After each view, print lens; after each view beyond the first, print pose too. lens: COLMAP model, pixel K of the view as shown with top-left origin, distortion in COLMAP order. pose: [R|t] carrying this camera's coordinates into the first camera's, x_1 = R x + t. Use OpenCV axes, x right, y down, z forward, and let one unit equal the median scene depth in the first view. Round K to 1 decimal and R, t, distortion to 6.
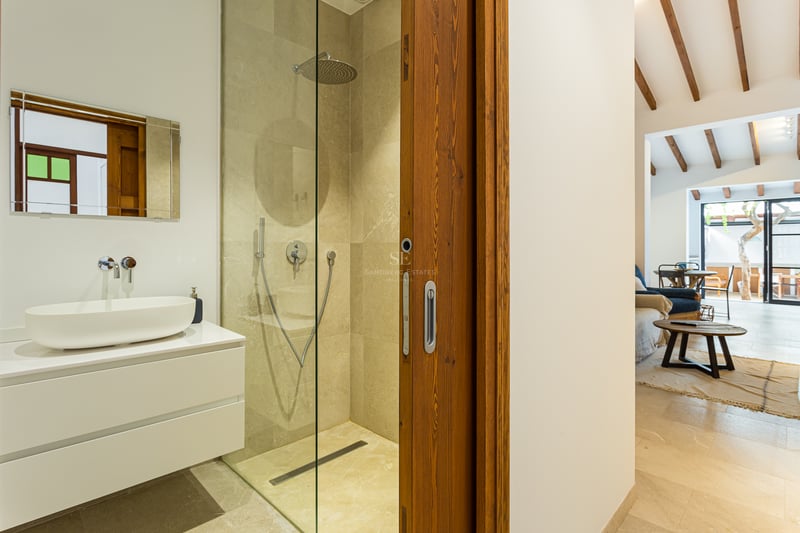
lens RADIAL K [[395.2, 0, 396.5], [0, 395.2, 253.6], [0, 0, 1]] dist [-0.007789, 0.003391]
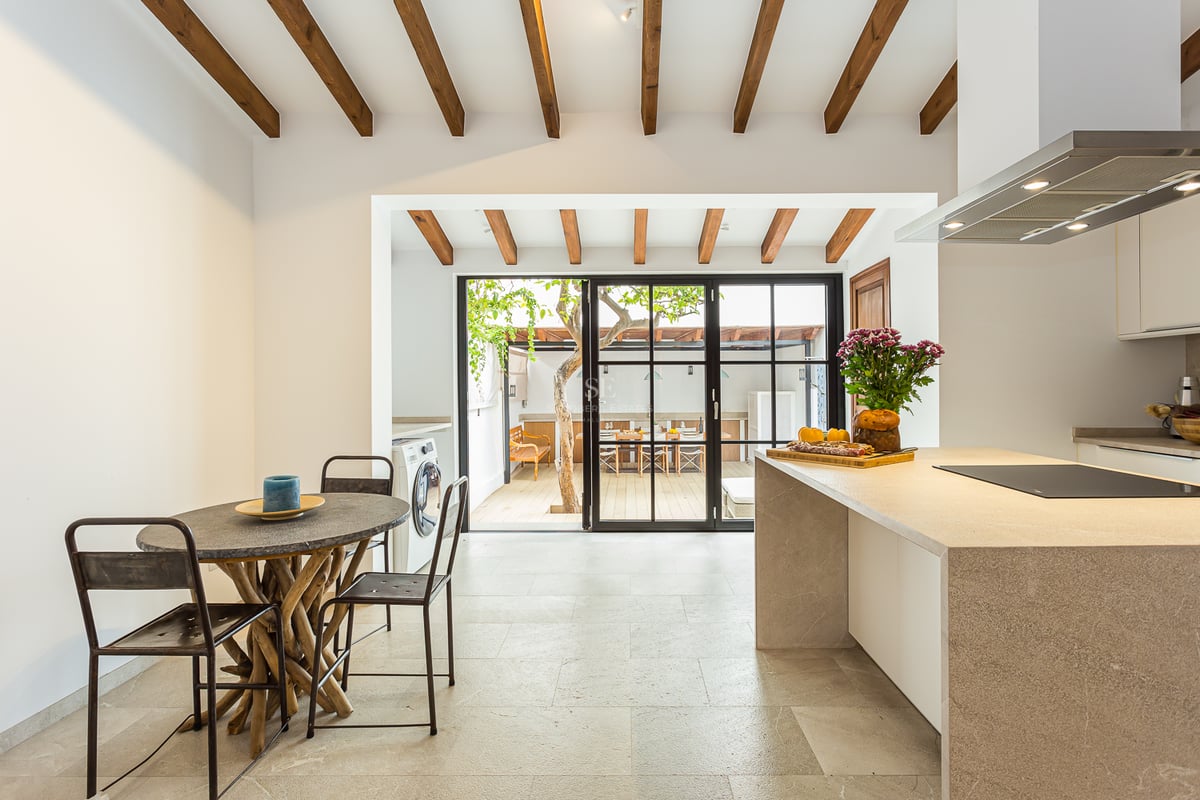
lens RADIAL K [[592.8, 0, 638.3], [0, 592.8, 386.7], [0, 0, 1]] dist [-0.007789, 0.003391]
pose [[0.694982, -0.003187, 0.719020, 0.533895], [0.010014, 0.999936, -0.005247, -0.020004], [-0.718958, 0.010847, 0.694969, 0.534059]]
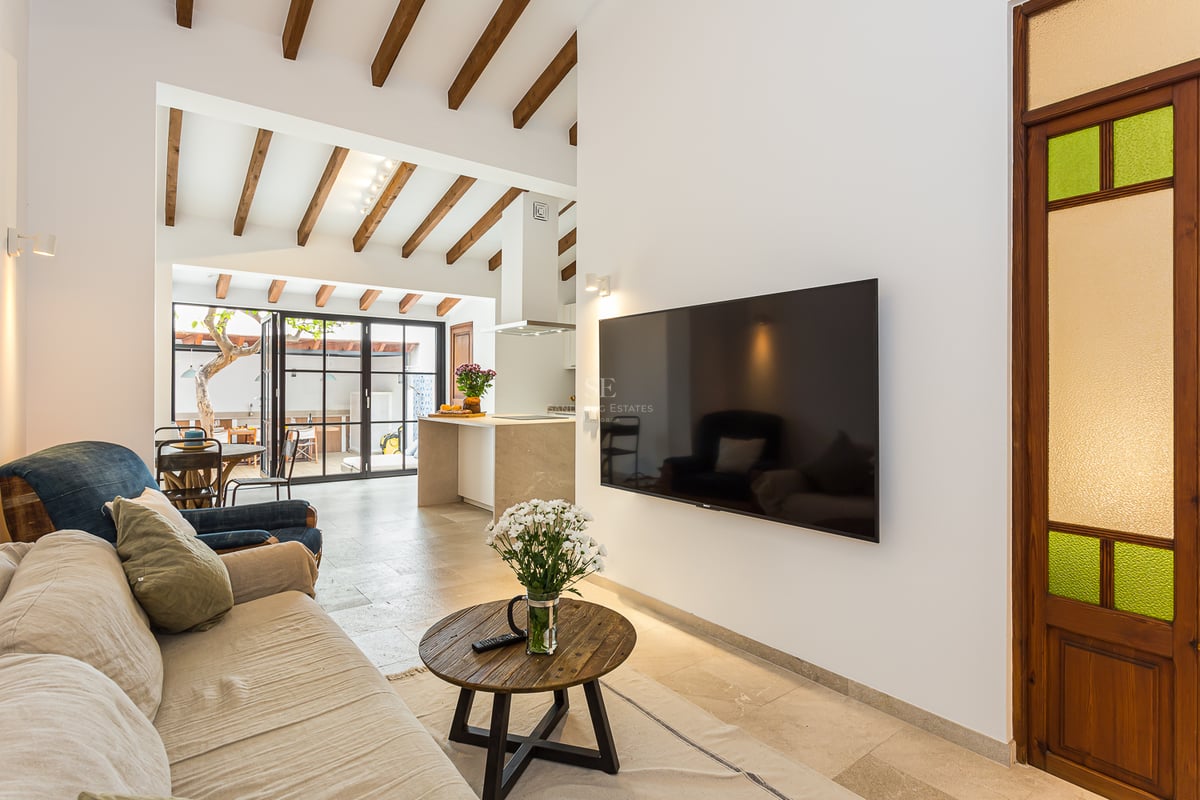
lens RADIAL K [[592.8, 0, 585.1], [0, 592.8, 376.5], [0, 0, 1]] dist [-0.007789, 0.003391]
pose [[0.151258, 0.018655, 0.988318, 0.132550], [0.005173, 0.999793, -0.019663, -0.018986], [-0.988481, 0.008087, 0.151130, 0.406361]]
